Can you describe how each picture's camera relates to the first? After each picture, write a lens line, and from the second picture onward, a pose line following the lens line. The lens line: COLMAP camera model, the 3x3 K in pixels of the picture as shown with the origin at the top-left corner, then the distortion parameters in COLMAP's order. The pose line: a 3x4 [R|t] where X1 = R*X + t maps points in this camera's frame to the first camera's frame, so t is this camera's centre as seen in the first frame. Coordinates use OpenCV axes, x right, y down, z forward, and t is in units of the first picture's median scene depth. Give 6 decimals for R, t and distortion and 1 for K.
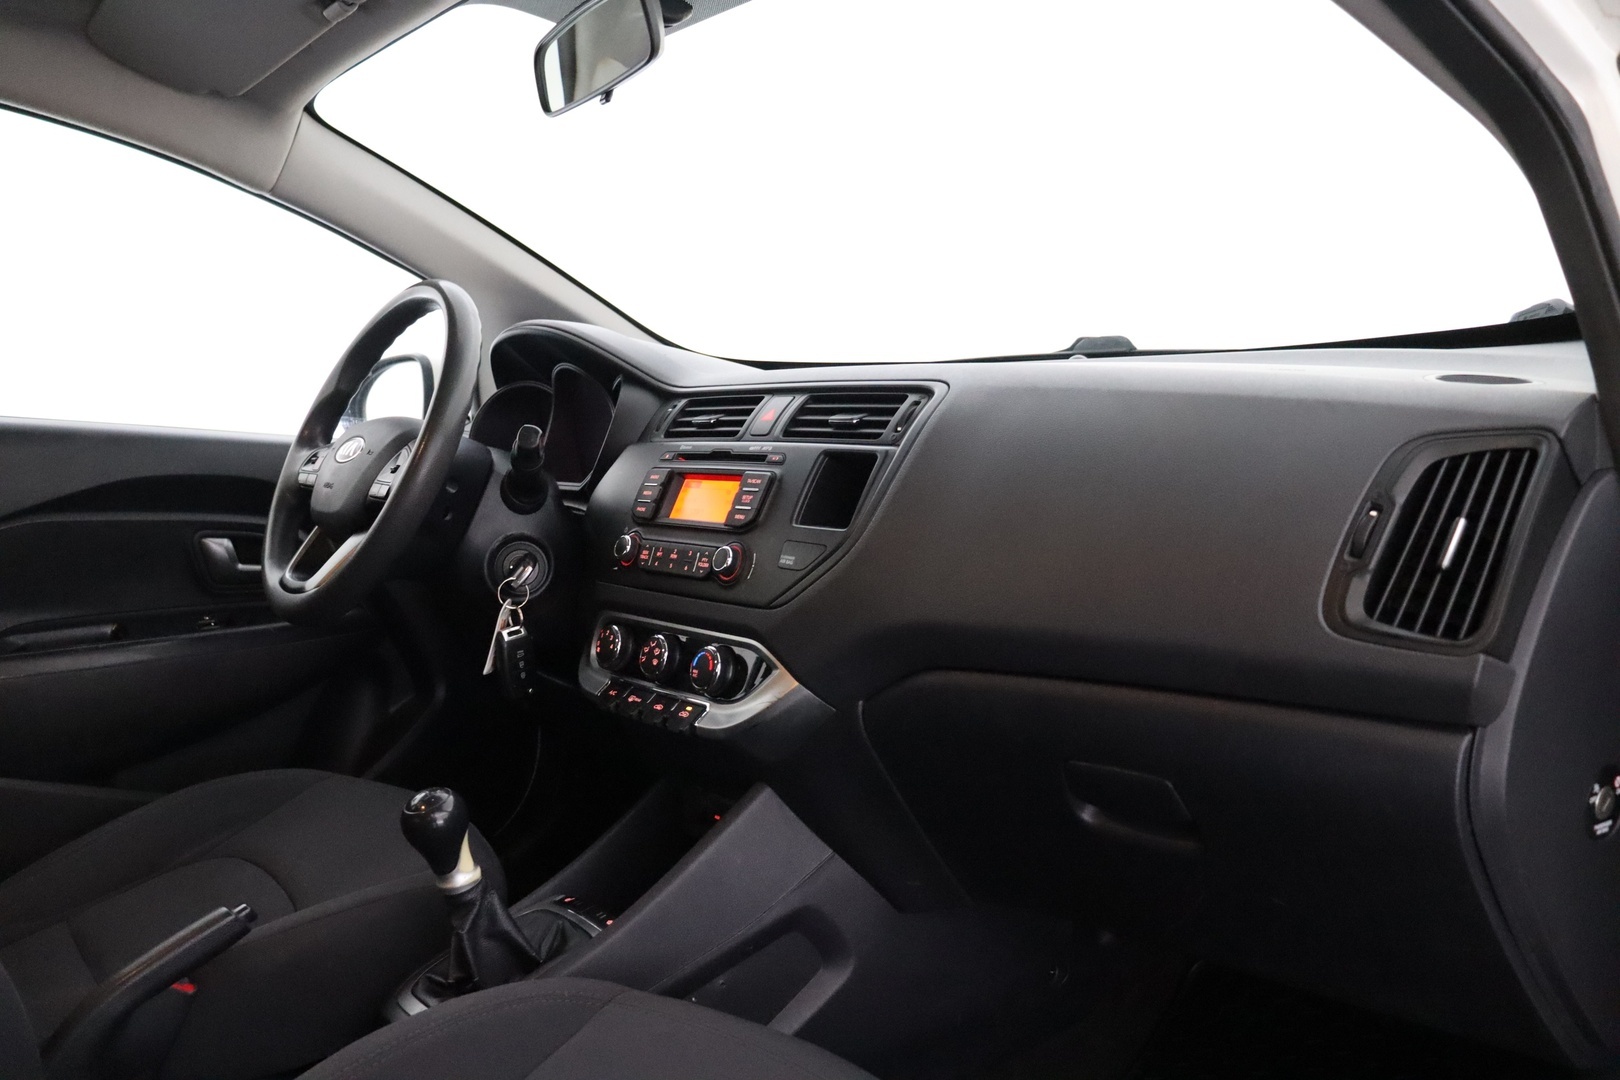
lens RADIAL K [[1337.2, 0, 810.4], [0, 1337.2, 539.9], [0, 0, 1]] dist [-0.039708, 0.000361]
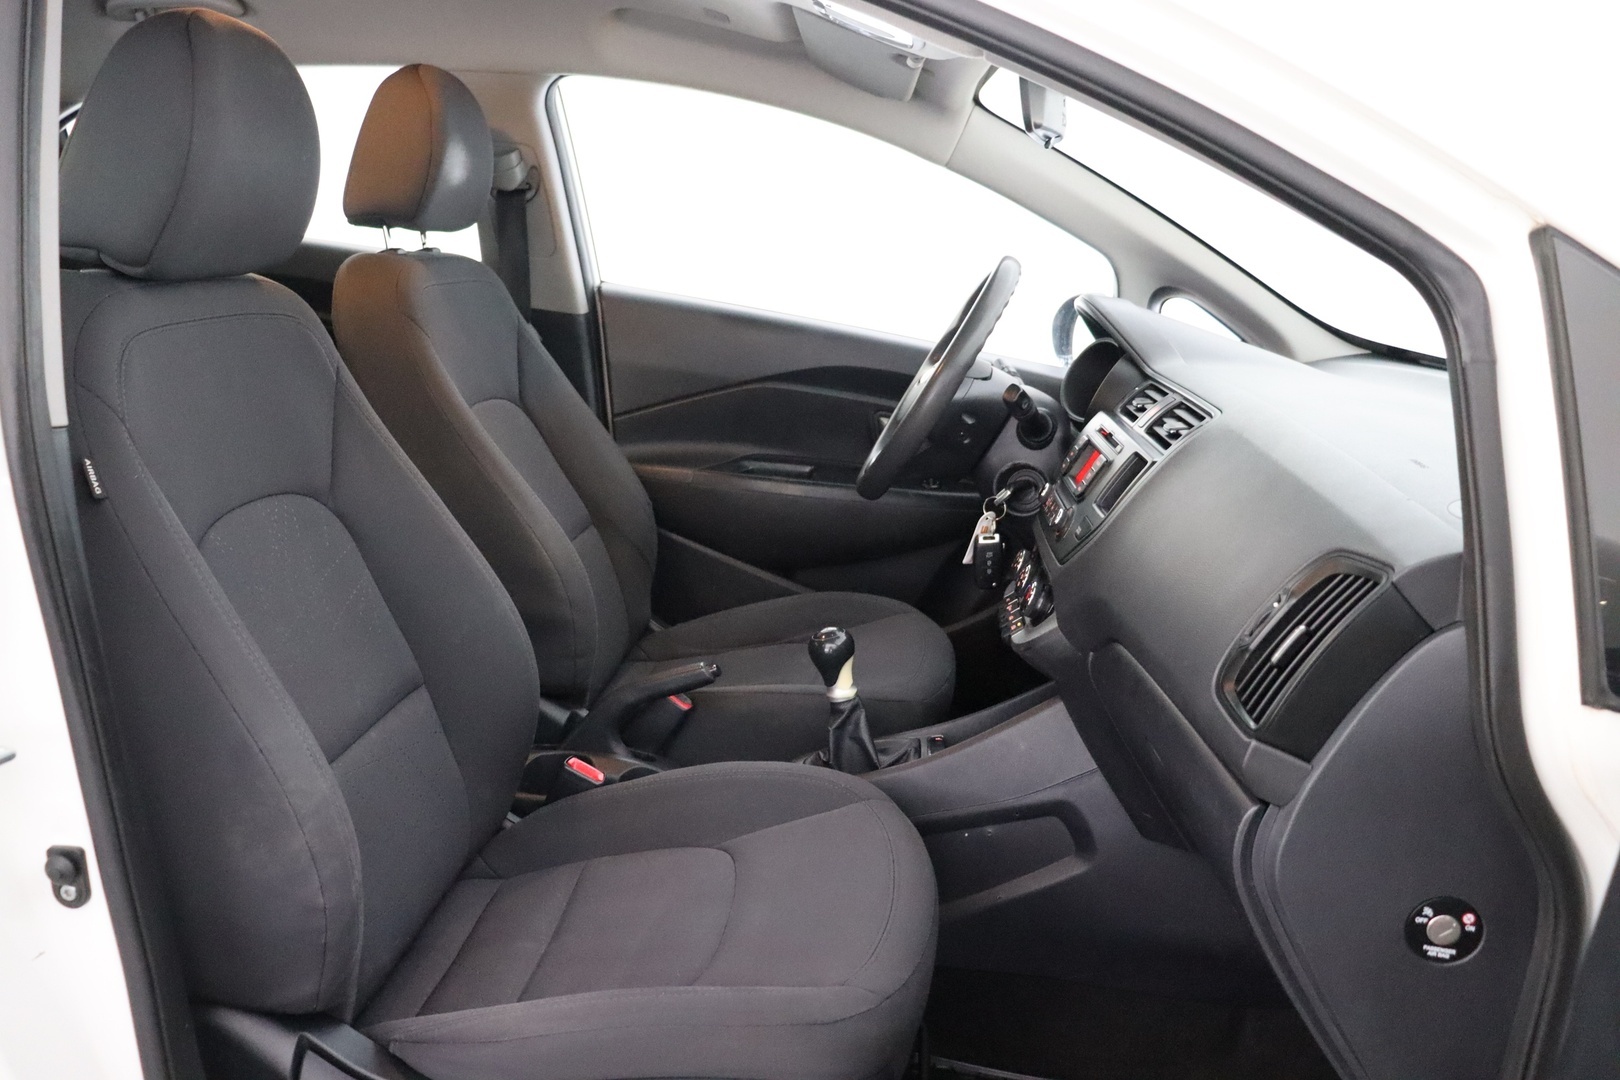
lens RADIAL K [[1337.2, 0, 810.9], [0, 1337.2, 540.0], [0, 0, 1]] dist [-0.039708, 0.000361]
pose [[0.740745, 0.235471, -0.629166, 0.467353], [-0.173526, 0.971841, 0.159420, -0.105683], [0.648988, -0.008913, 0.760746, -0.098961]]
